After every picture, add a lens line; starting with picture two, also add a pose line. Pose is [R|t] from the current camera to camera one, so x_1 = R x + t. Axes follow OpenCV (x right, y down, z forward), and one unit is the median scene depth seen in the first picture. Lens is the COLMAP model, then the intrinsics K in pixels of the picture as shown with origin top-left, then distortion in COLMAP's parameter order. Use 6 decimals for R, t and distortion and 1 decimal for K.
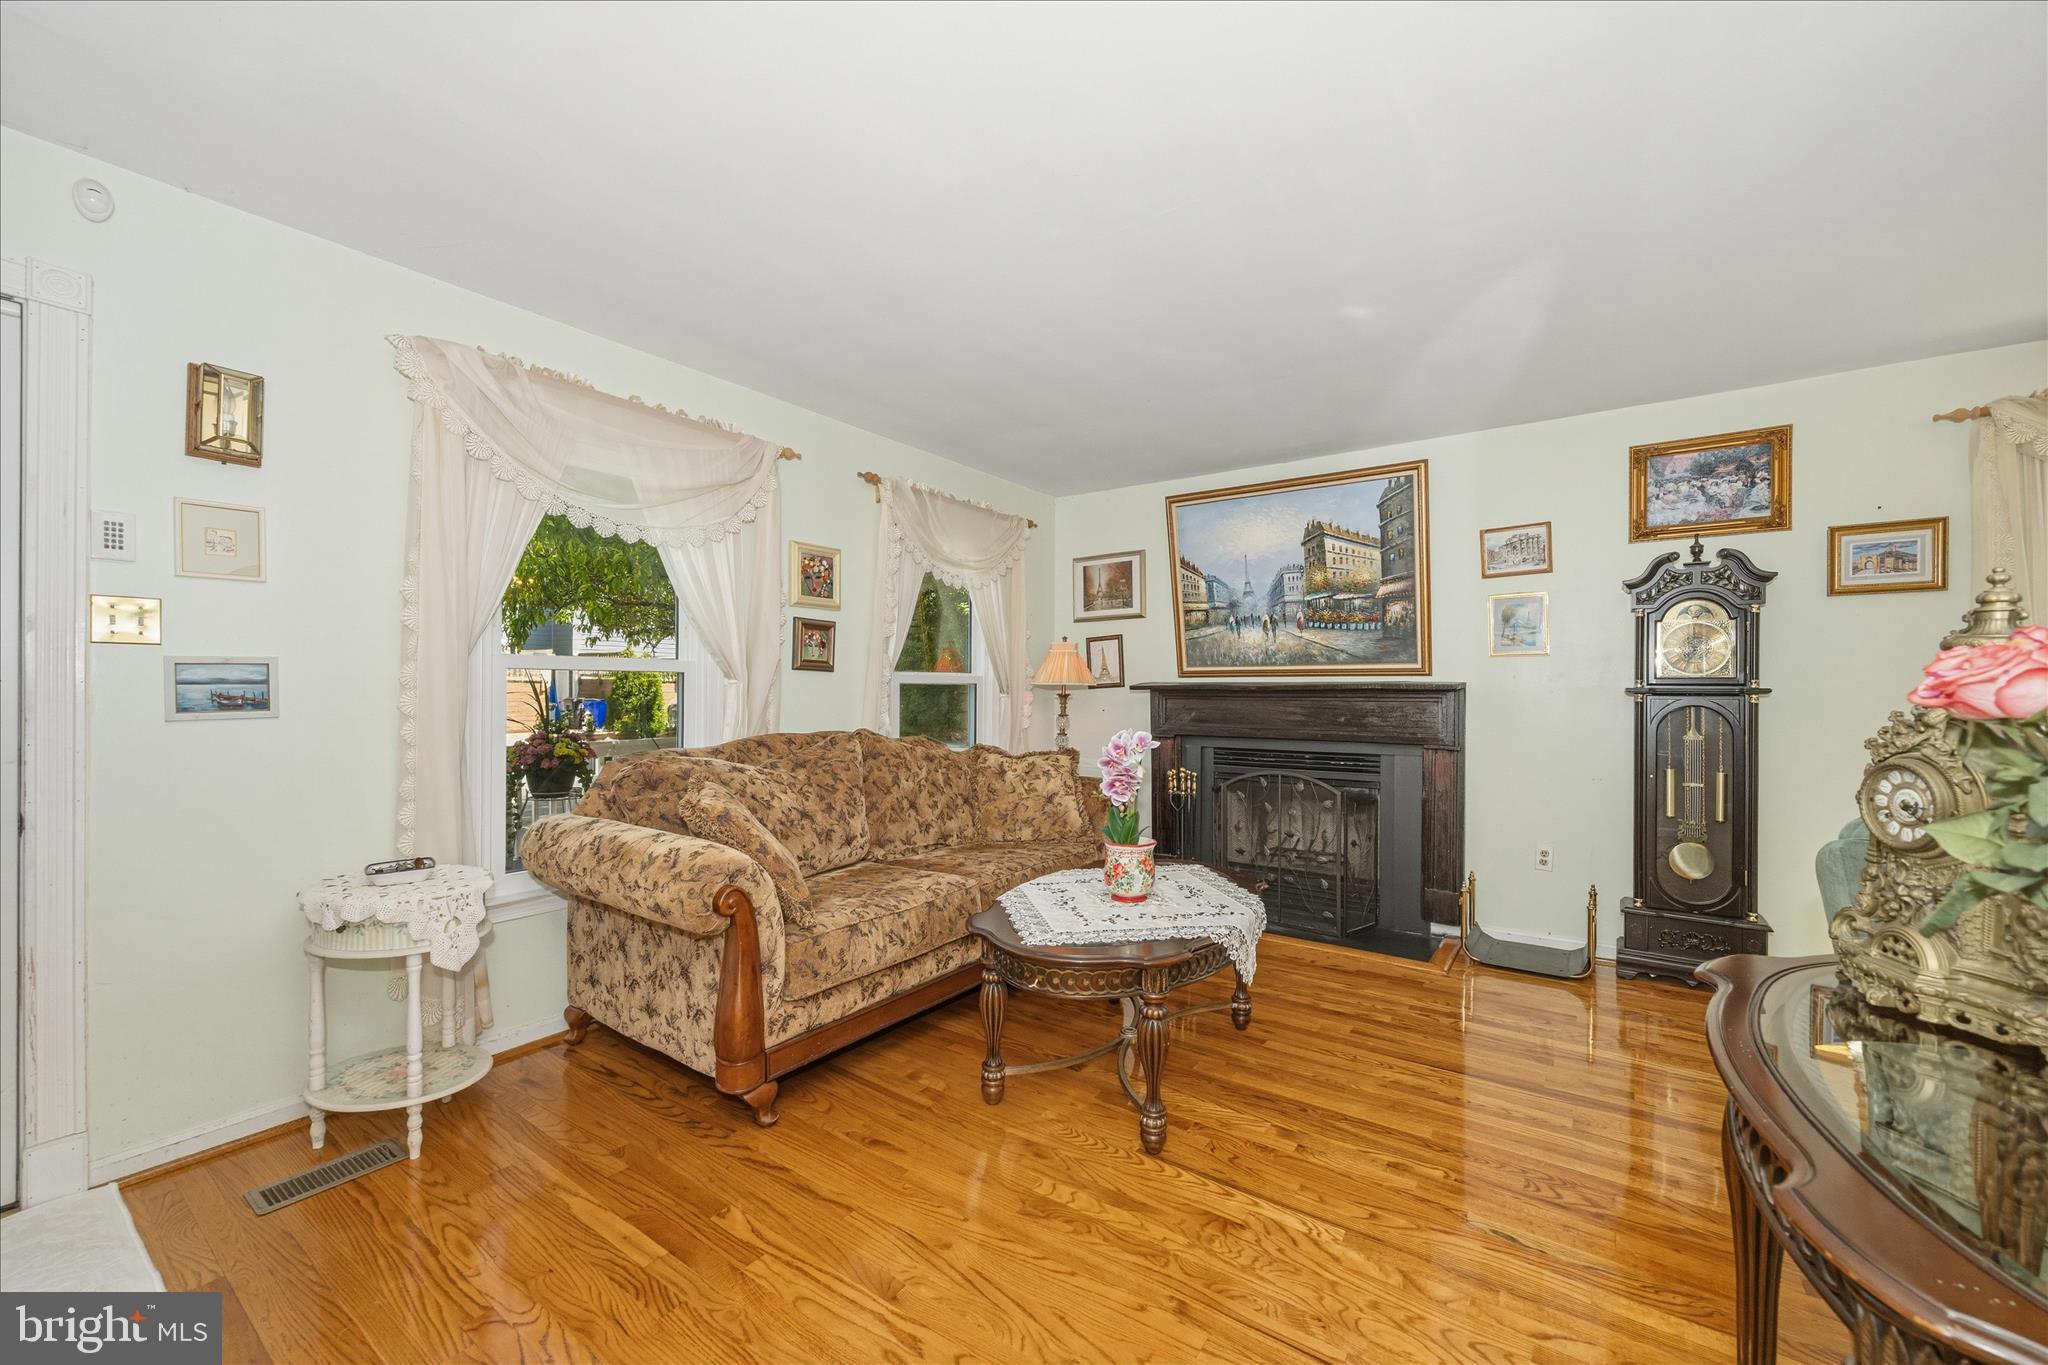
lens RADIAL K [[813.2, 0, 1030.1], [0, 813.2, 684.5], [0, 0, 1]] dist [-0.000416, 0.000276]
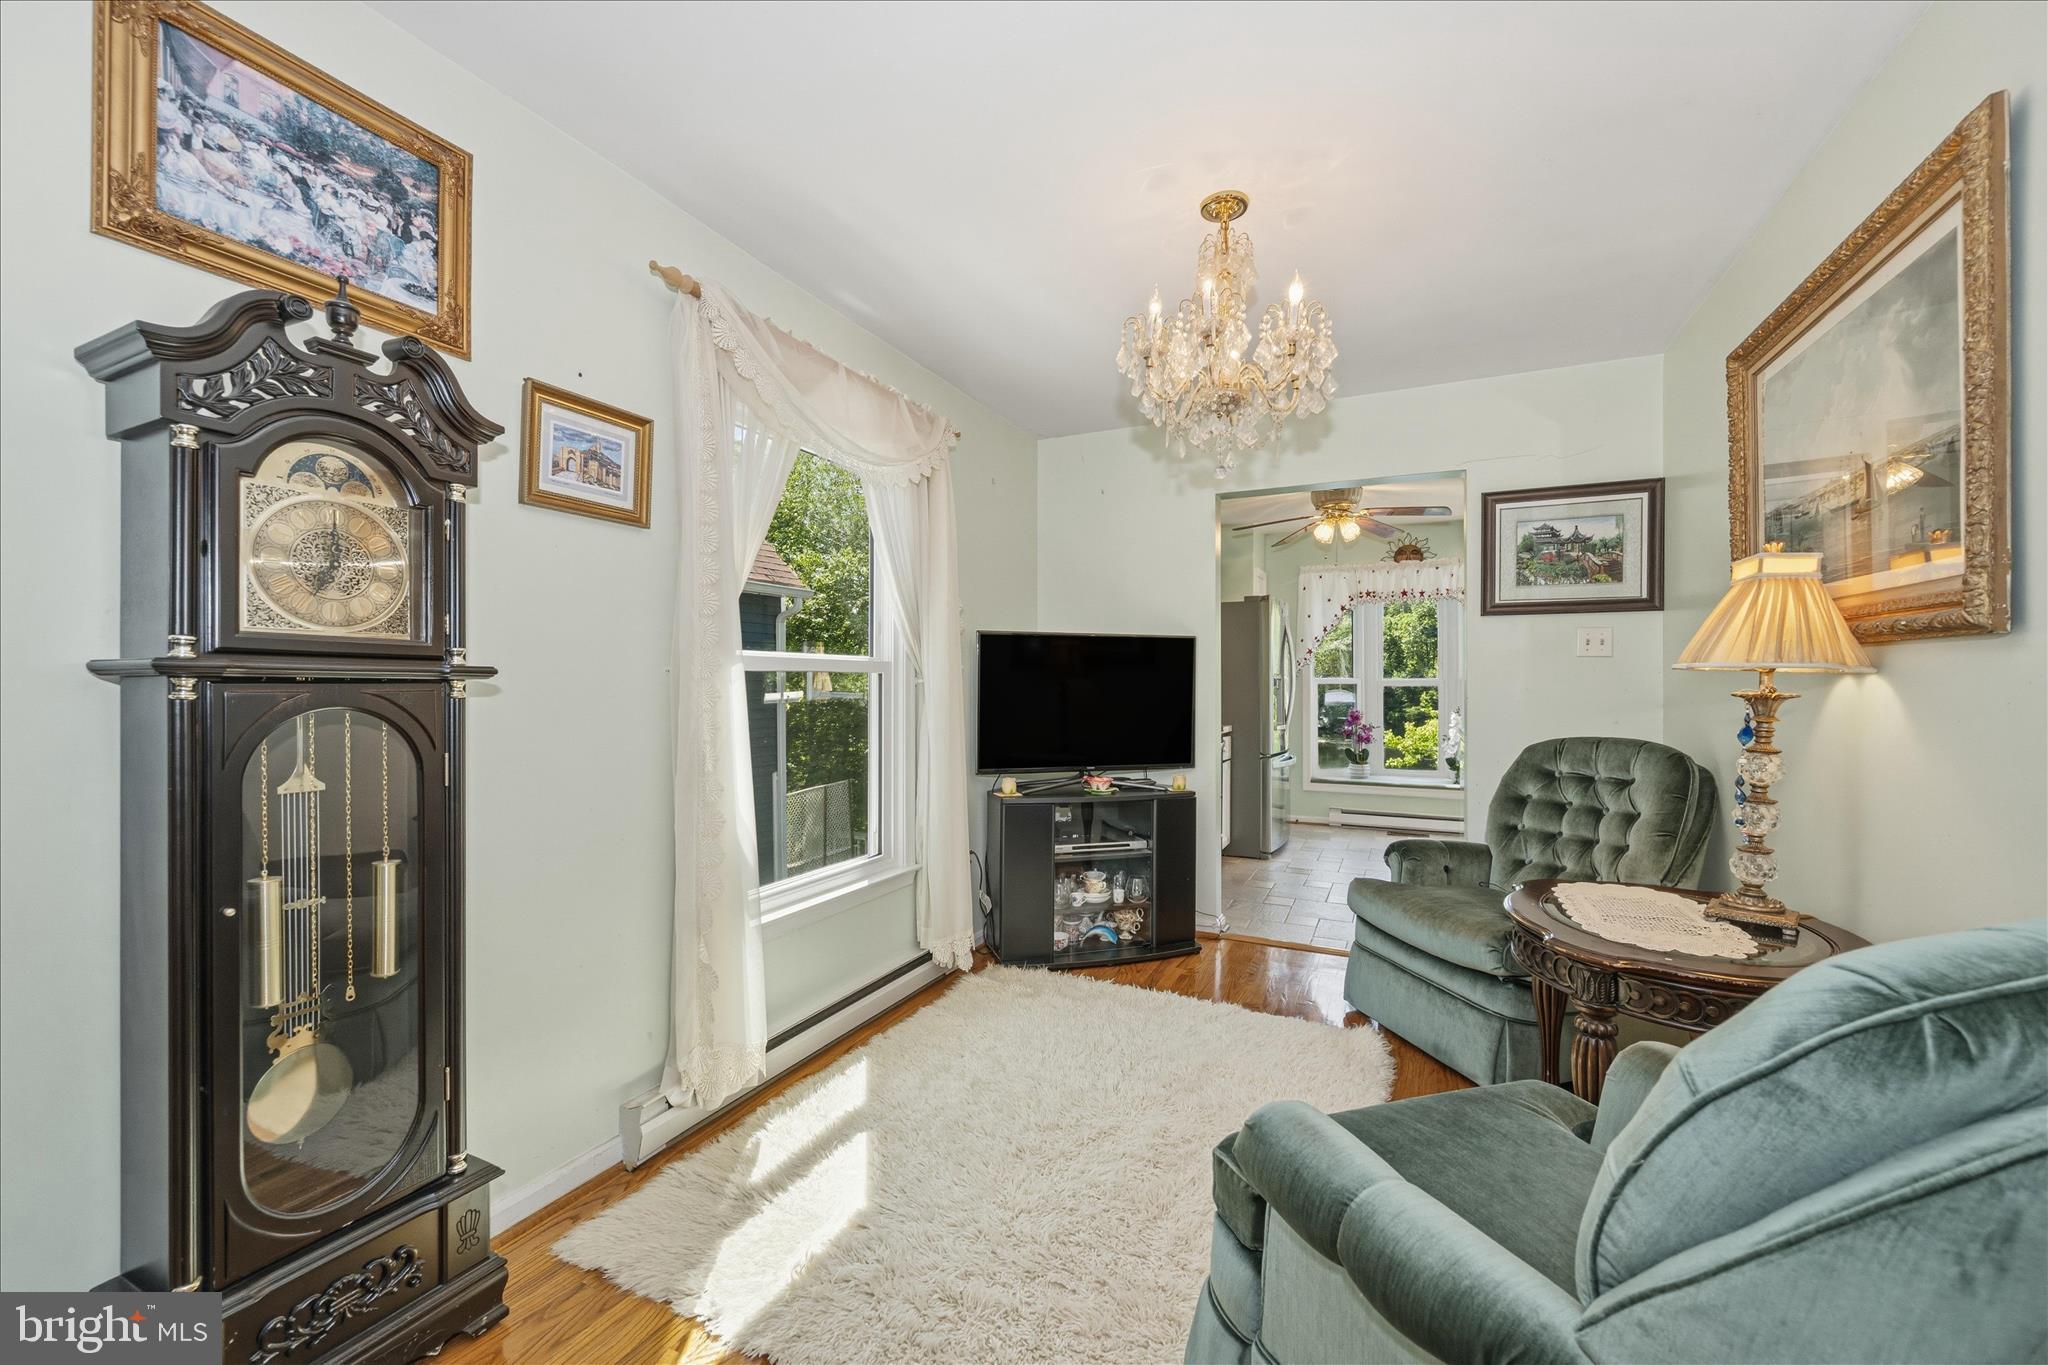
lens RADIAL K [[813.2, 0, 1022.9], [0, 813.2, 689.5], [0, 0, 1]] dist [-0.000416, 0.000276]
pose [[-0.162626, -0.003716, 0.986681, 0.324505], [-0.005904, 0.999979, 0.002793, 0.012274], [-0.986670, -0.005371, -0.162645, 0.642233]]
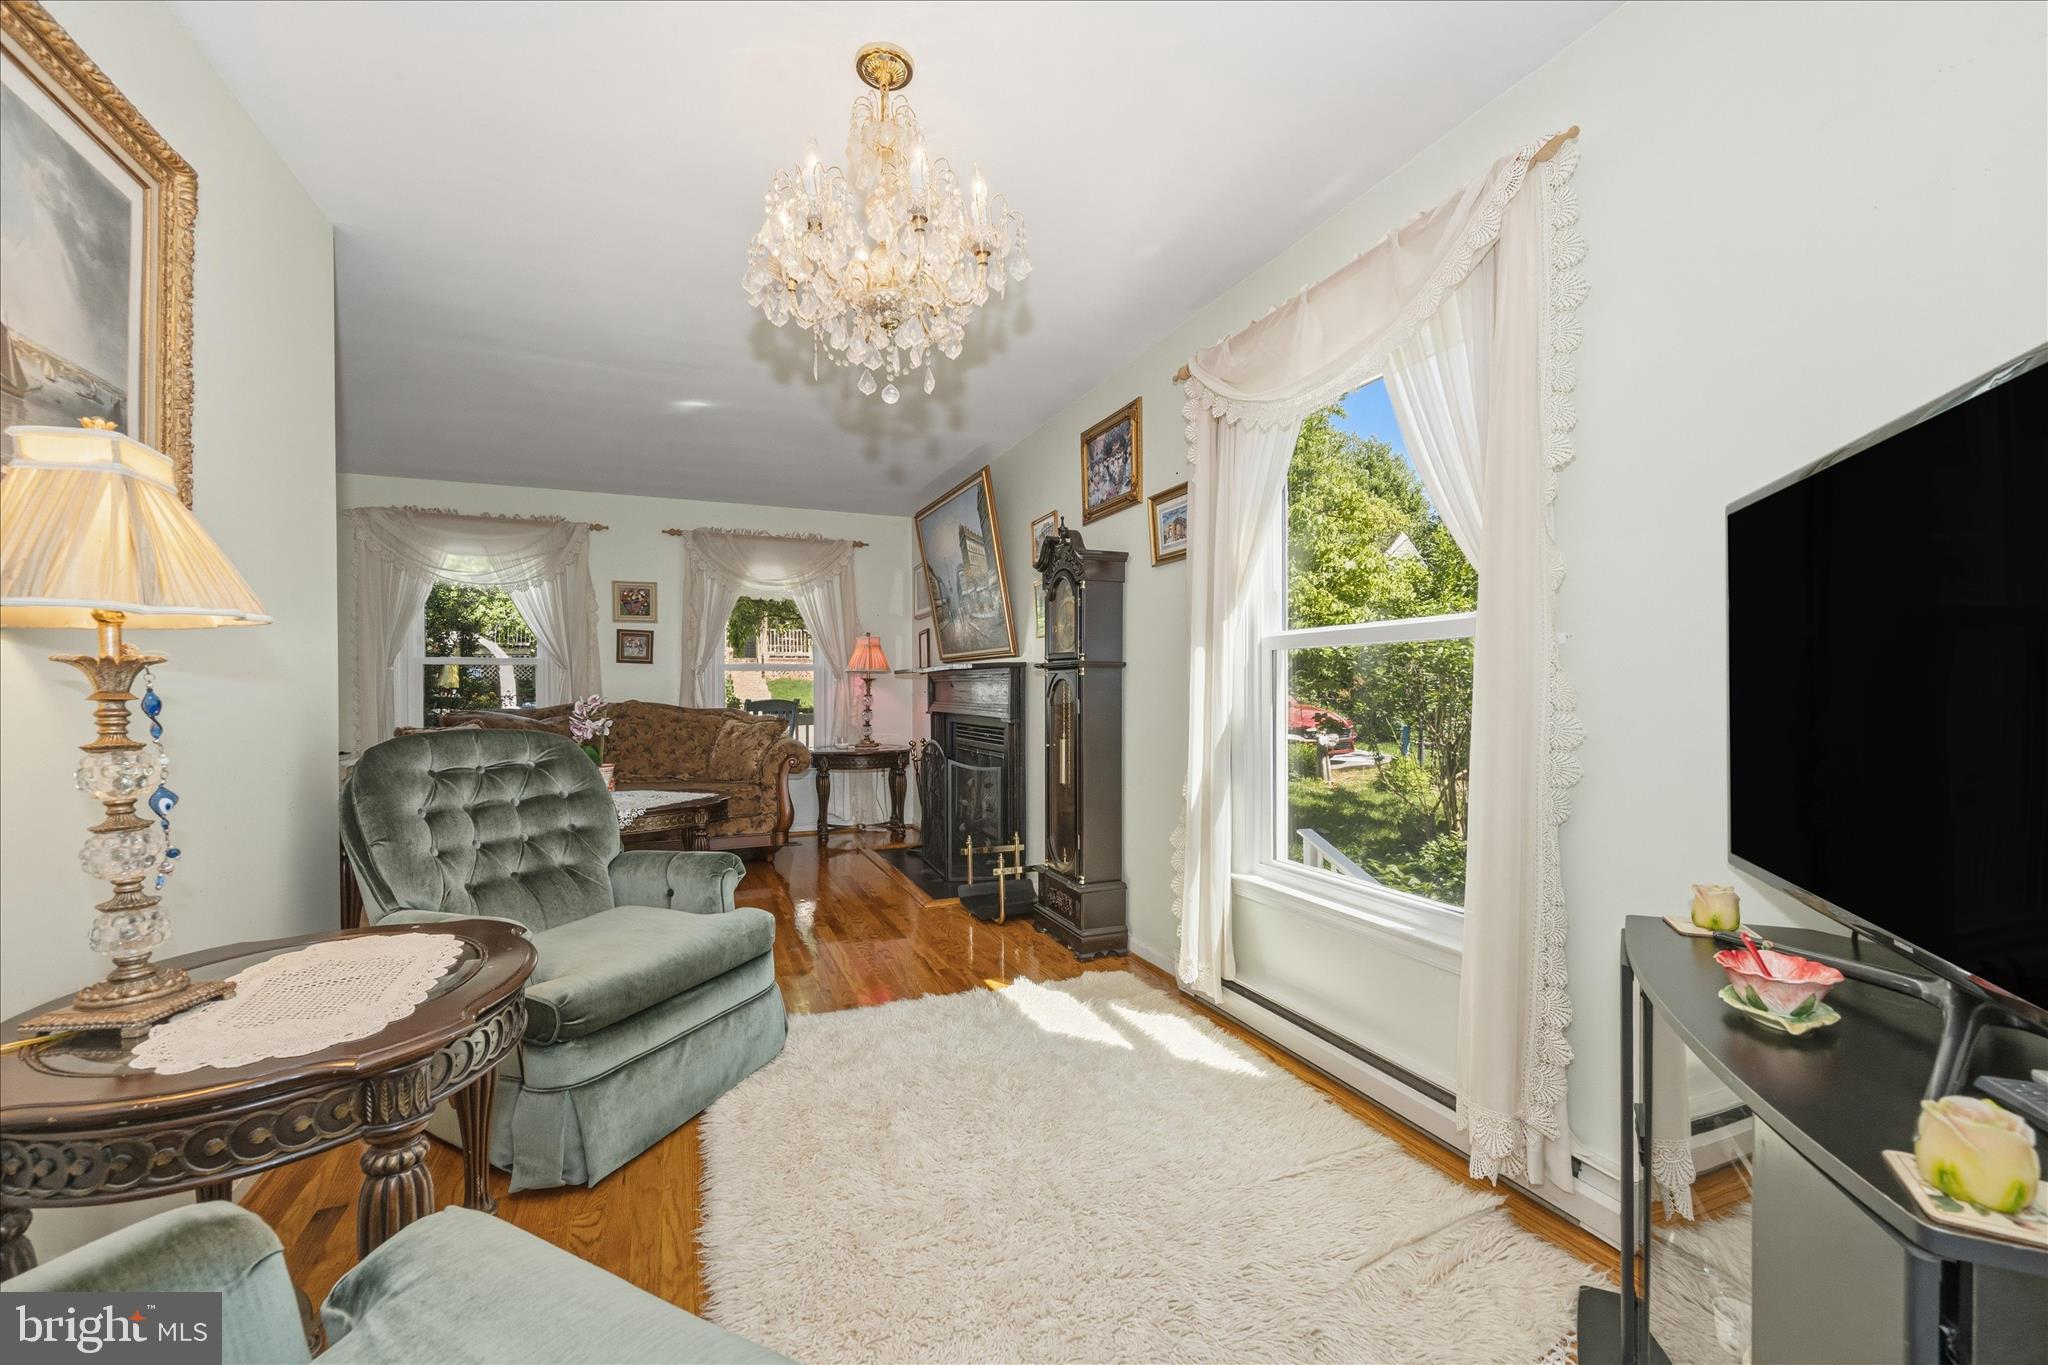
lens RADIAL K [[813.2, 0, 1032.7], [0, 813.2, 690.0], [0, 0, 1]] dist [-0.000416, 0.000276]
pose [[0.856400, -0.002716, -0.516305, 1.164657], [0.008256, 0.999930, 0.008434, 0.027106], [0.516246, -0.011486, 0.856363, 0.062568]]
